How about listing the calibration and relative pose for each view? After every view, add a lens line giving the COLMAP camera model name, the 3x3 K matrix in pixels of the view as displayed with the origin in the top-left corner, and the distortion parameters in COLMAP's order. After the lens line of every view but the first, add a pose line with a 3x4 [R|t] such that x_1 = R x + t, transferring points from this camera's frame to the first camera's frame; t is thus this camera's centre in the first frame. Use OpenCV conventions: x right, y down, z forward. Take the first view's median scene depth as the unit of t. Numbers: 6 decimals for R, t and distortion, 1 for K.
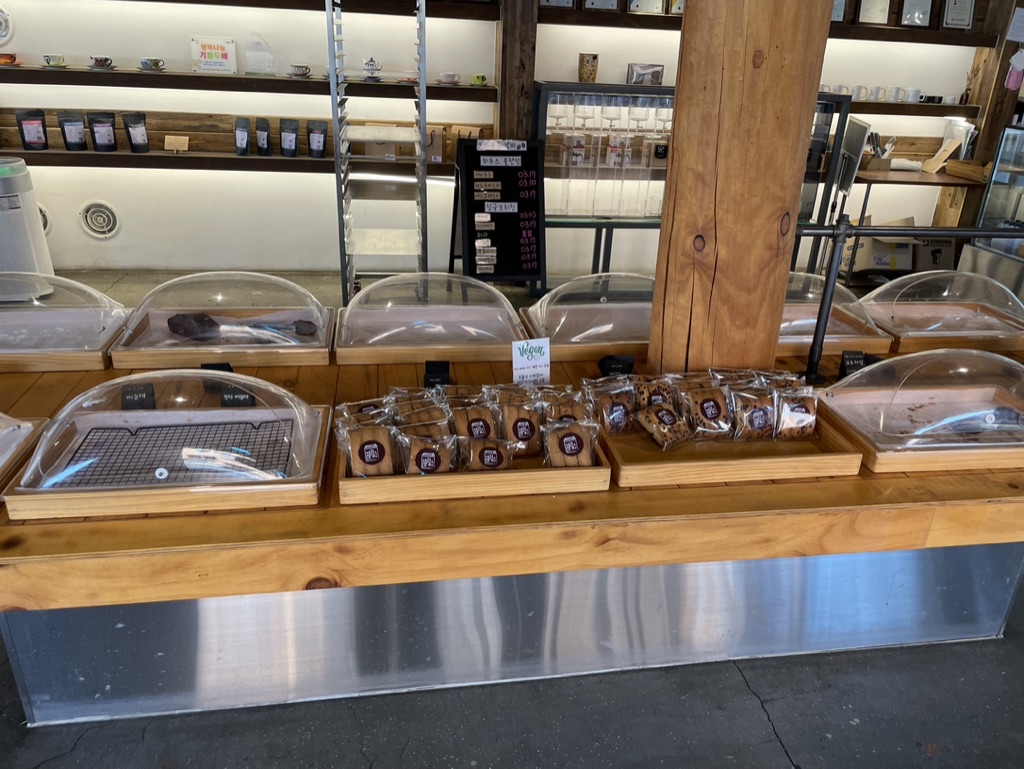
lens RADIAL K [[792.1, 0, 508.5], [0, 792.1, 390.7], [0, 0, 1]] dist [0.026125, -0.013832]
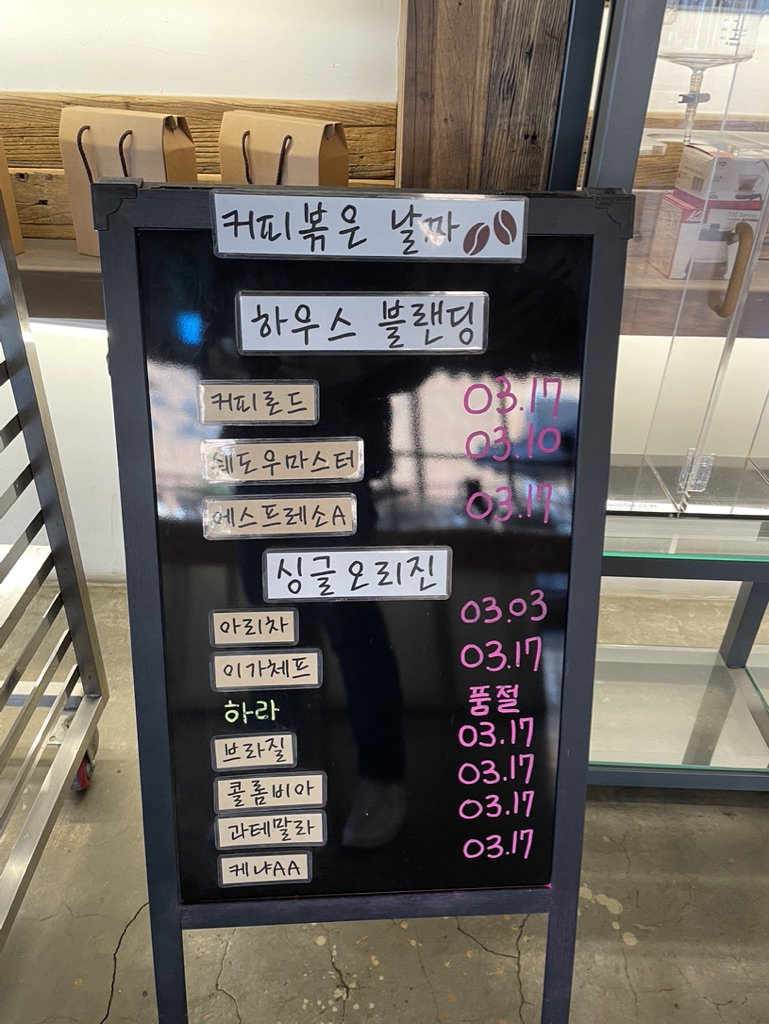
lens RADIAL K [[792.1, 0, 385.9], [0, 792.1, 504.4], [0, 0, 1]] dist [0.026125, -0.013832]
pose [[0.988785, 0.068594, -0.132658, 0.020220], [-0.052229, 0.991015, 0.123134, -0.270222], [0.139912, -0.114825, 0.983484, 0.823619]]
